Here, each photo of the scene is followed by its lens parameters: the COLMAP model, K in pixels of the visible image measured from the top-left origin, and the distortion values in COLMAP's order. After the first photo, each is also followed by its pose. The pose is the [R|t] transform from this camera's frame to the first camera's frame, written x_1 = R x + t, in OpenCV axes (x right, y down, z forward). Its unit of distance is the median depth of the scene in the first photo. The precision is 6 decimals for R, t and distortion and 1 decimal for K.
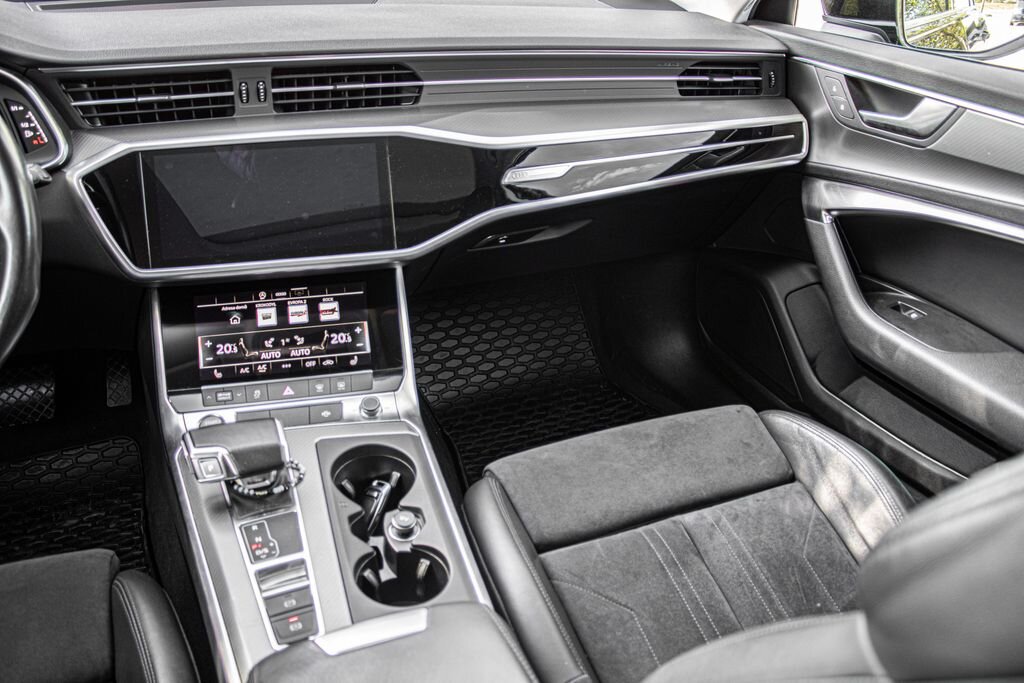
lens RADIAL K [[852.4, 0, 512.9], [0, 852.4, 332.7], [0, 0, 1]] dist [-0.156636, 0.128923]
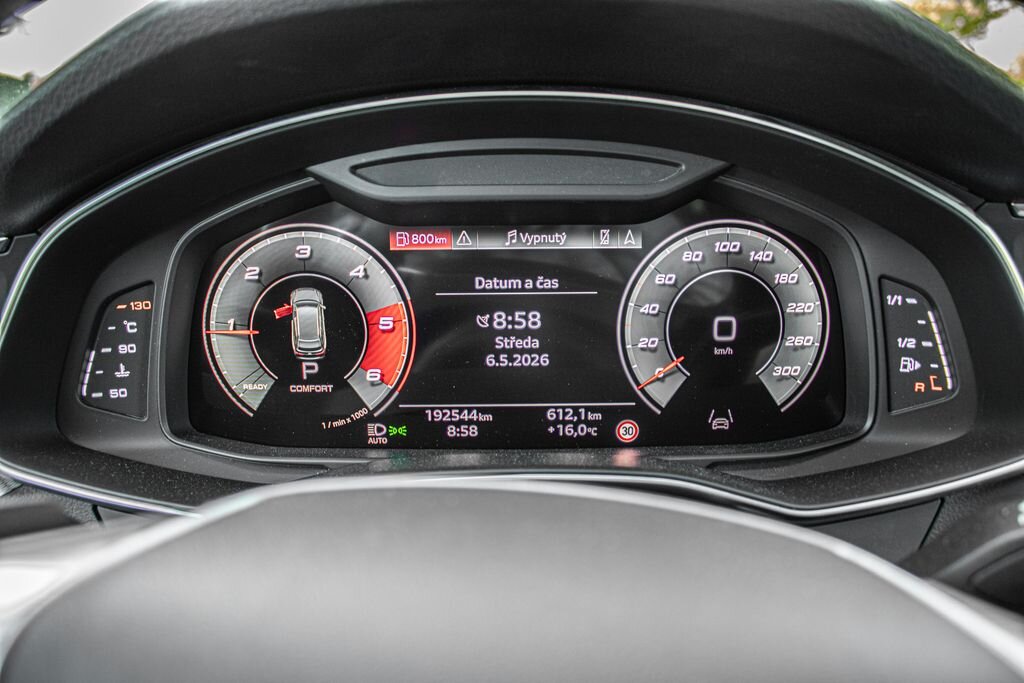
lens RADIAL K [[852.4, 0, 517.5], [0, 852.4, 313.0], [0, 0, 1]] dist [-0.156636, 0.128923]
pose [[0.920365, 0.070185, -0.384711, -0.576760], [-0.161676, 0.964042, -0.210913, -0.144189], [0.356074, 0.256315, 0.898617, 0.535777]]
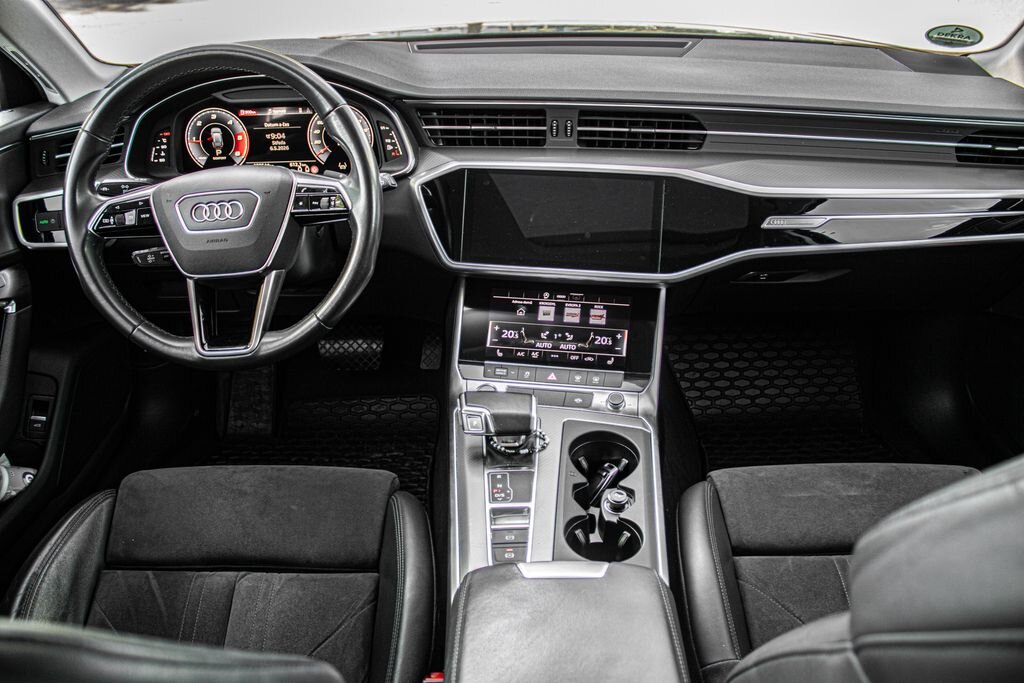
lens RADIAL K [[852.4, 0, 516.8], [0, 852.4, 328.0], [0, 0, 1]] dist [-0.156636, 0.128923]
pose [[0.917922, 0.151208, -0.366818, 0.123959], [-0.159378, 0.987184, 0.008106, -0.001495], [0.363343, 0.051022, 0.930257, -0.157287]]
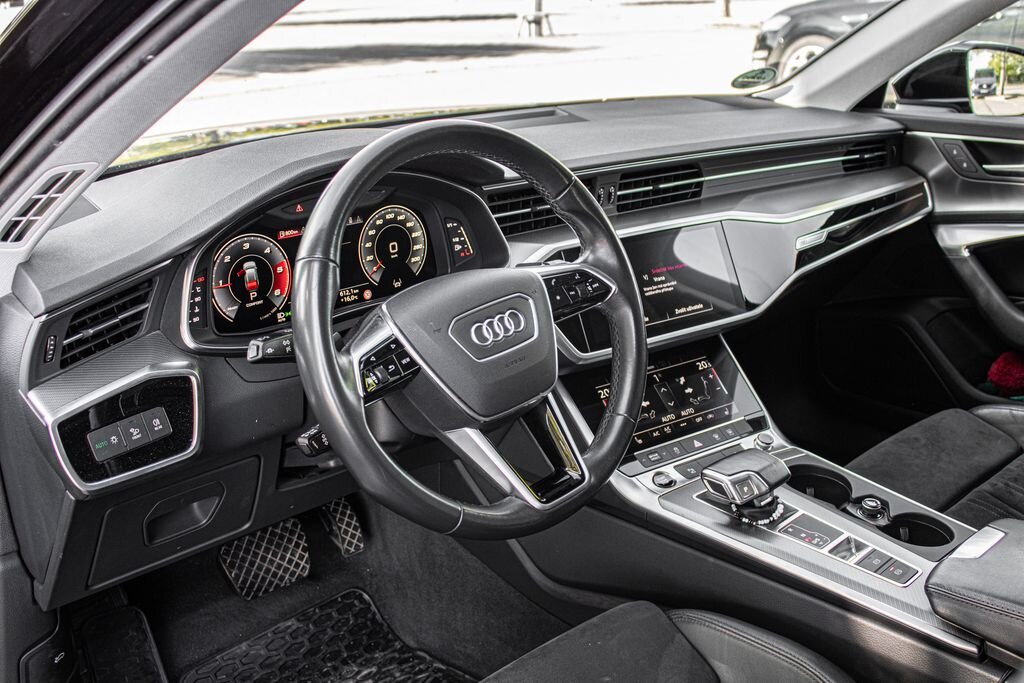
lens RADIAL K [[1042.1, 0, 538.9], [0, 1042.1, 321.8], [0, 0, 1]] dist [-0.073316, 0.000000]
pose [[0.933239, -0.146377, 0.328082, -0.900751], [0.202529, 0.968642, -0.143929, 0.068265], [-0.296726, 0.200767, 0.933620, -0.284308]]
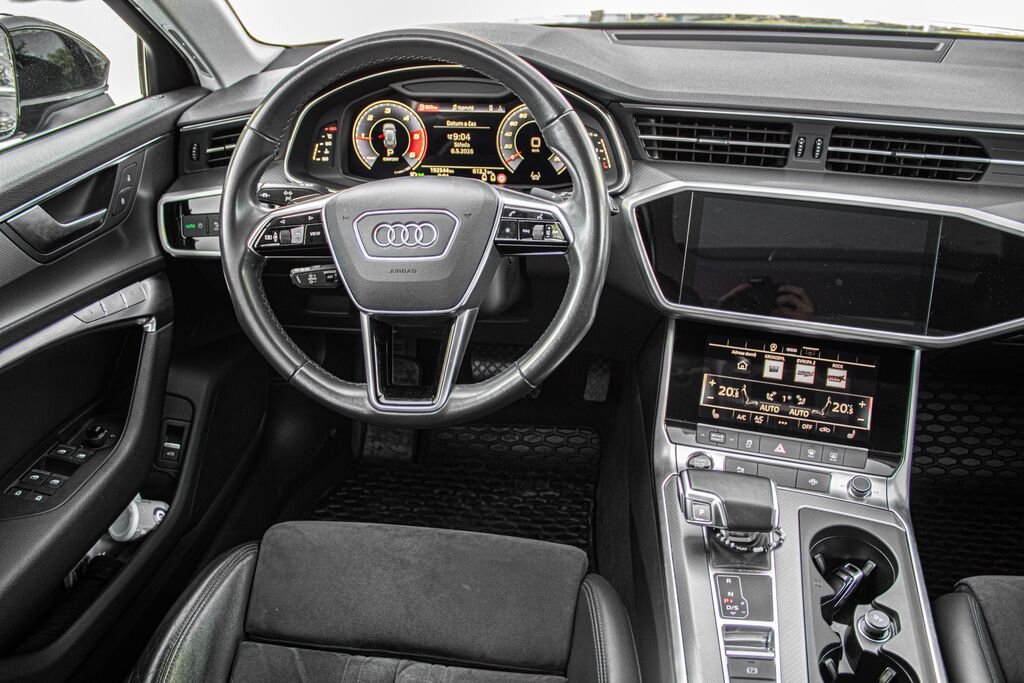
lens RADIAL K [[852.4, 0, 514.3], [0, 852.4, 330.5], [0, 0, 1]] dist [-0.156636, 0.128923]
pose [[0.857792, 0.216802, -0.466037, -0.102994], [-0.217976, 0.974559, 0.052159, -0.050512], [0.465489, 0.056843, 0.883227, -0.035011]]
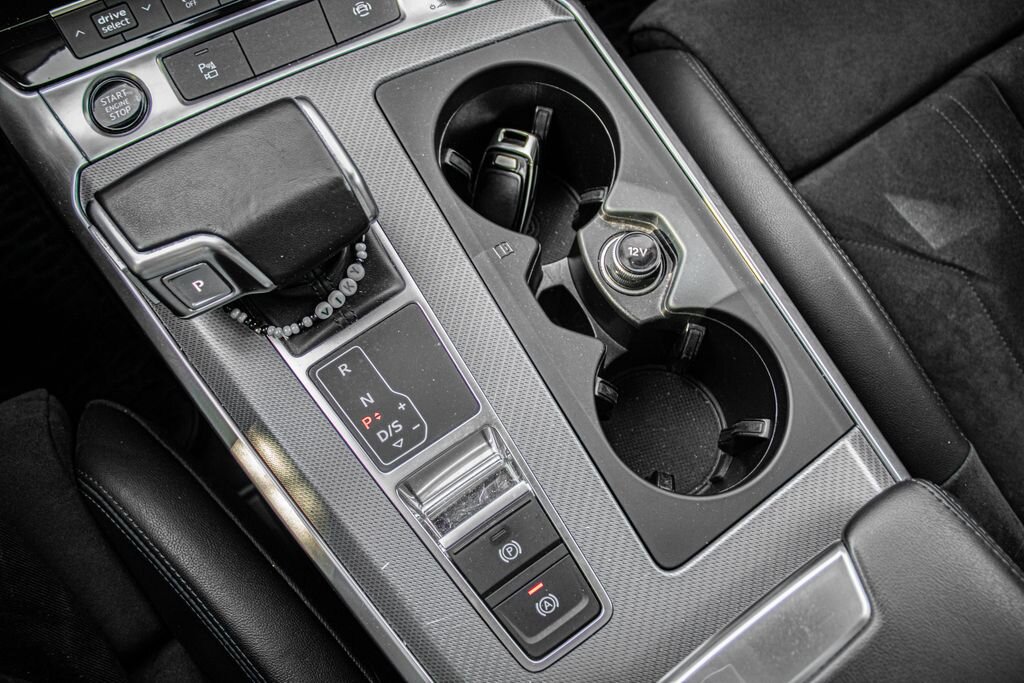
lens RADIAL K [[852.4, 0, 511.0], [0, 852.4, 337.6], [0, 0, 1]] dist [-0.156636, 0.128923]
pose [[0.976773, -0.204991, 0.062392, -0.204015], [0.111381, 0.734476, 0.669433, -0.058535], [-0.183054, -0.646934, 0.740248, 0.545280]]
